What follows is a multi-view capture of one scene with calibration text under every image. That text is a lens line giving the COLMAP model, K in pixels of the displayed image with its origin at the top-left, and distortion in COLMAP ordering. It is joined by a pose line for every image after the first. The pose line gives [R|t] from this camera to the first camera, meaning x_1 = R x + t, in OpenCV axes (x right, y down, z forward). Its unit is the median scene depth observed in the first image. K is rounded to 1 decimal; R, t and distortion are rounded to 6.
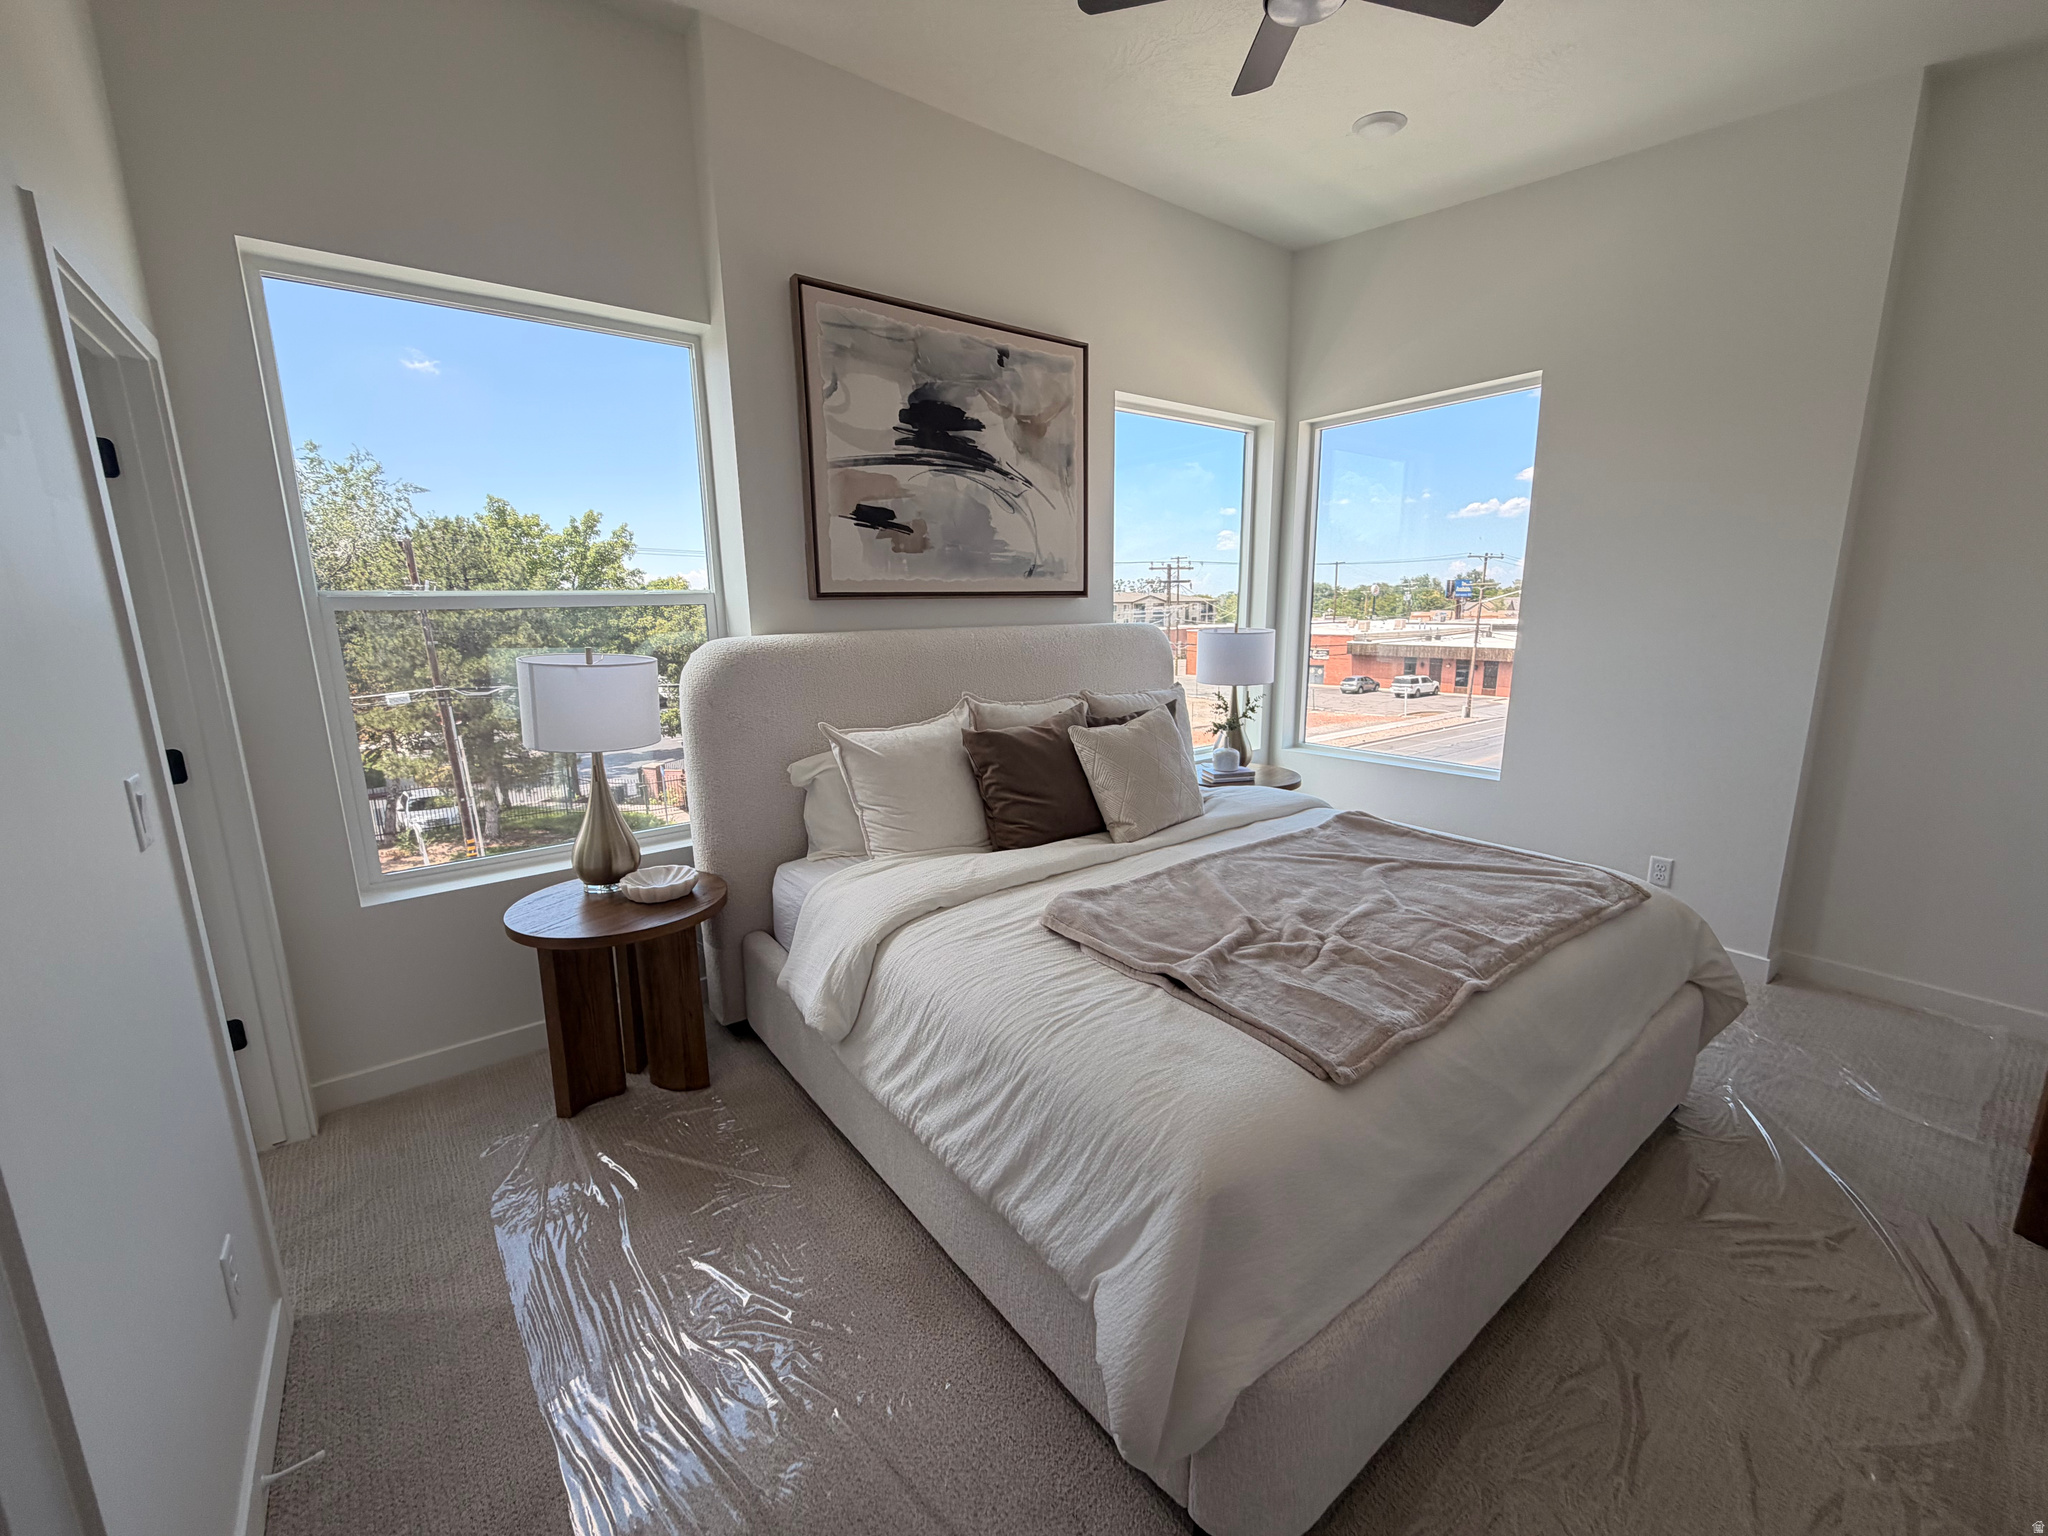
lens RADIAL K [[818.6, 0, 1024.0], [0, 818.6, 768.0], [0, 0, 1]] dist [0.000670, 0.000242]
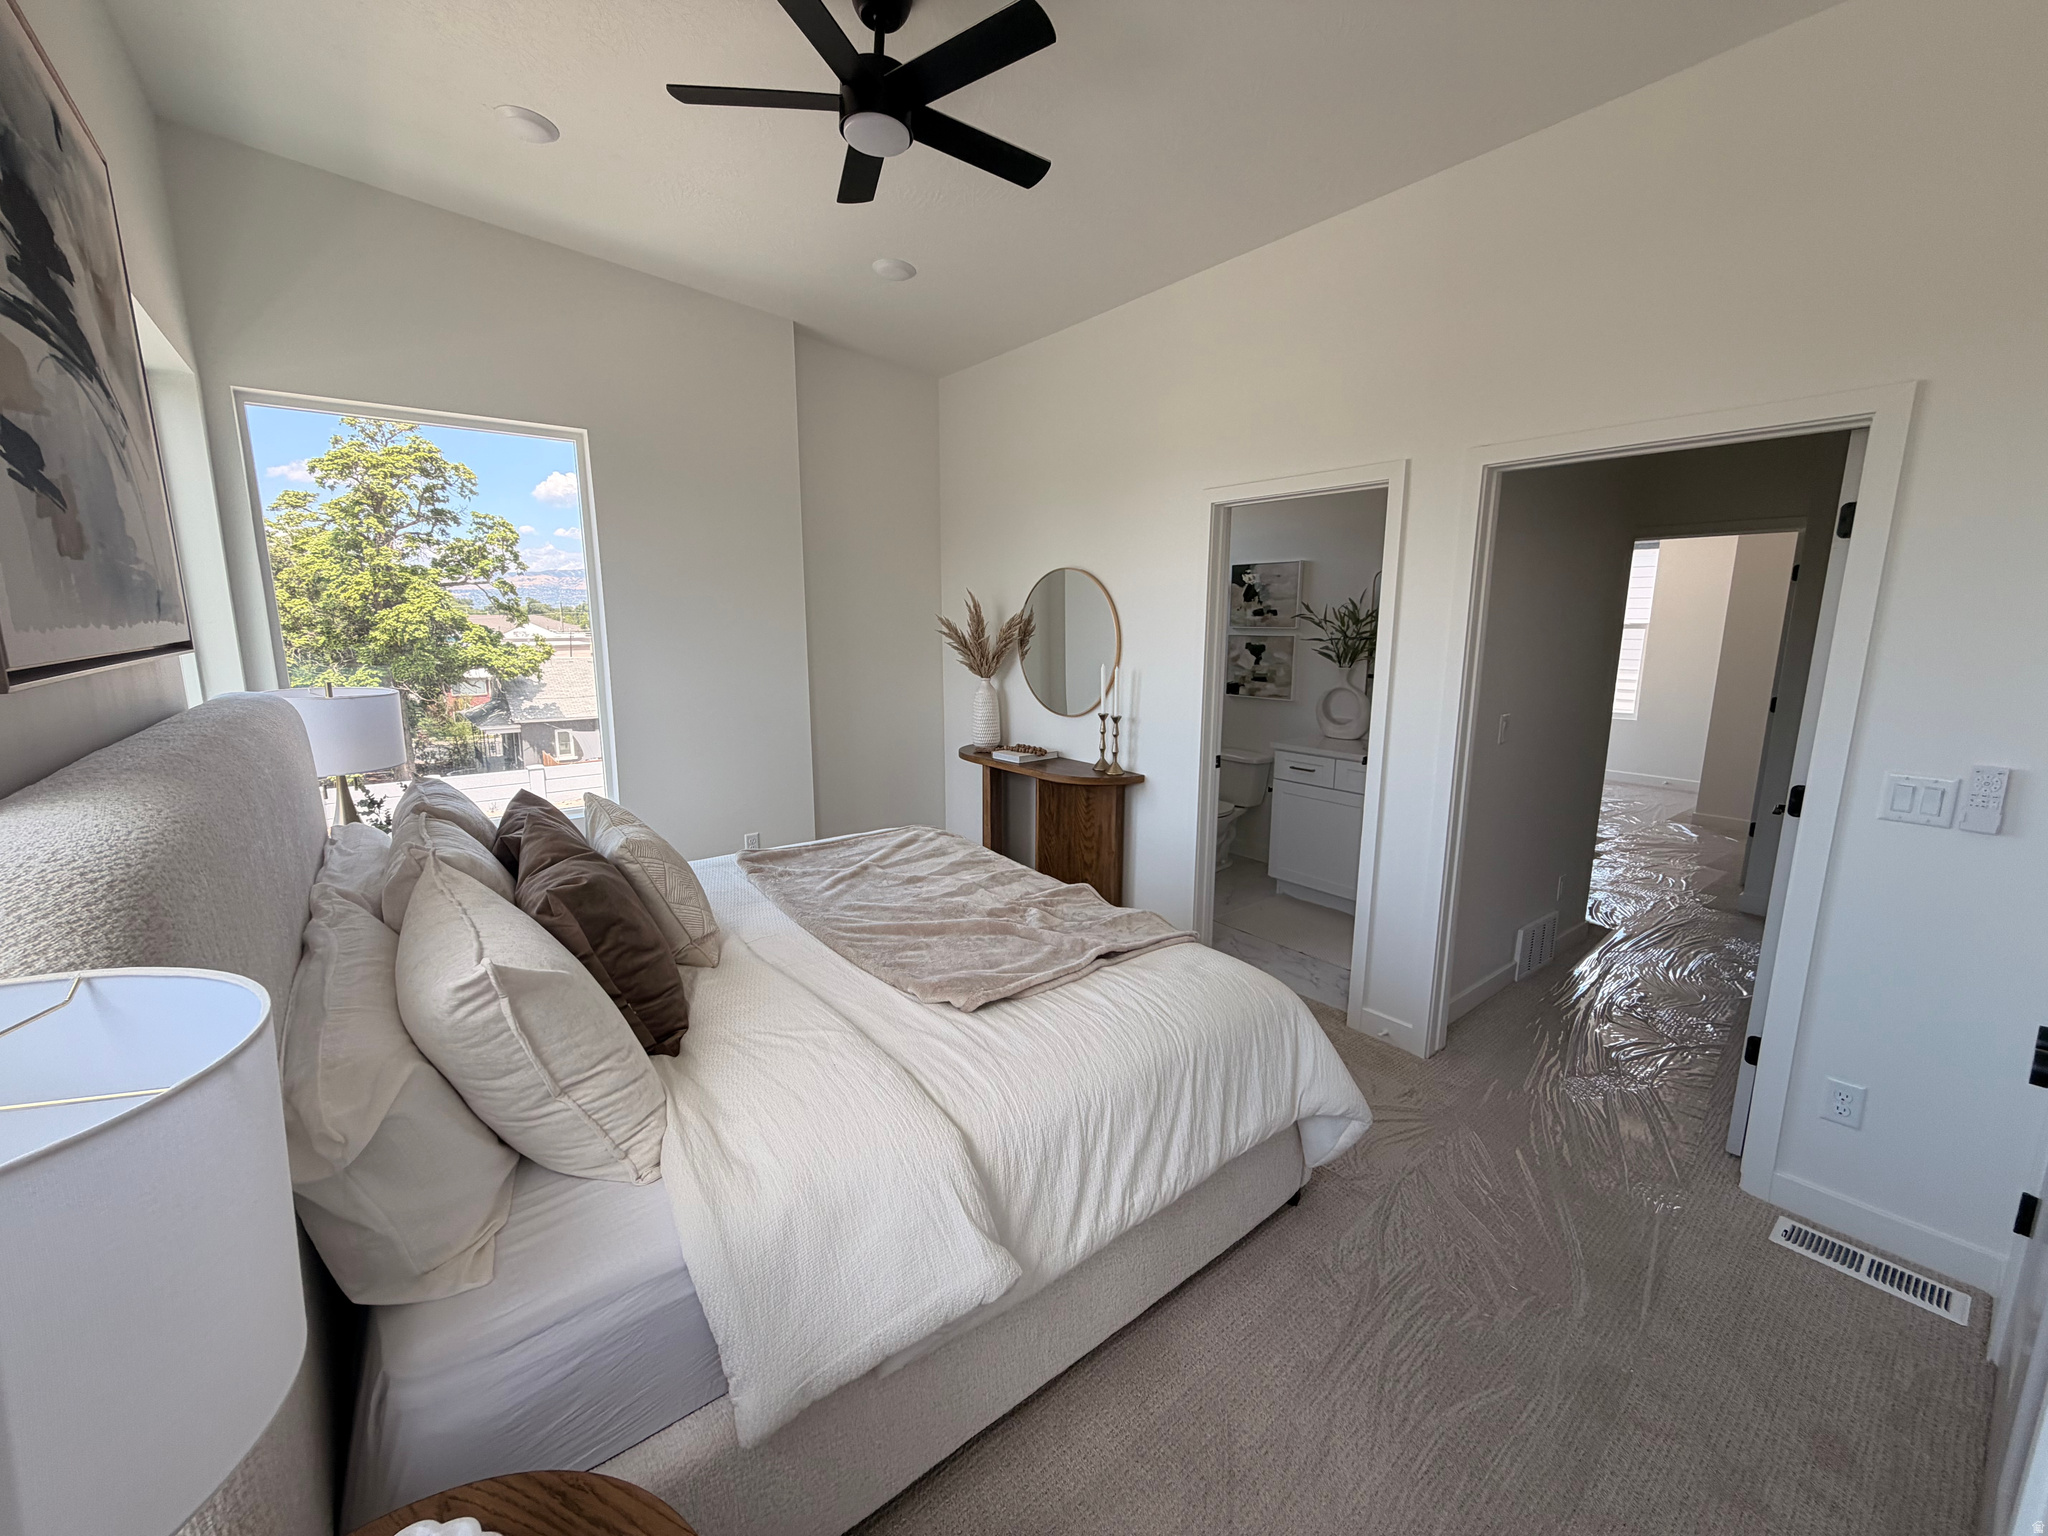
lens RADIAL K [[818.6, 0, 1024.0], [0, 818.6, 768.0], [0, 0, 1]] dist [0.000670, 0.000242]
pose [[-0.022757, -0.168315, 0.985471, -0.772977], [0.200751, 0.964879, 0.169434, -0.198199], [-0.979378, 0.201690, 0.011832, 0.801884]]
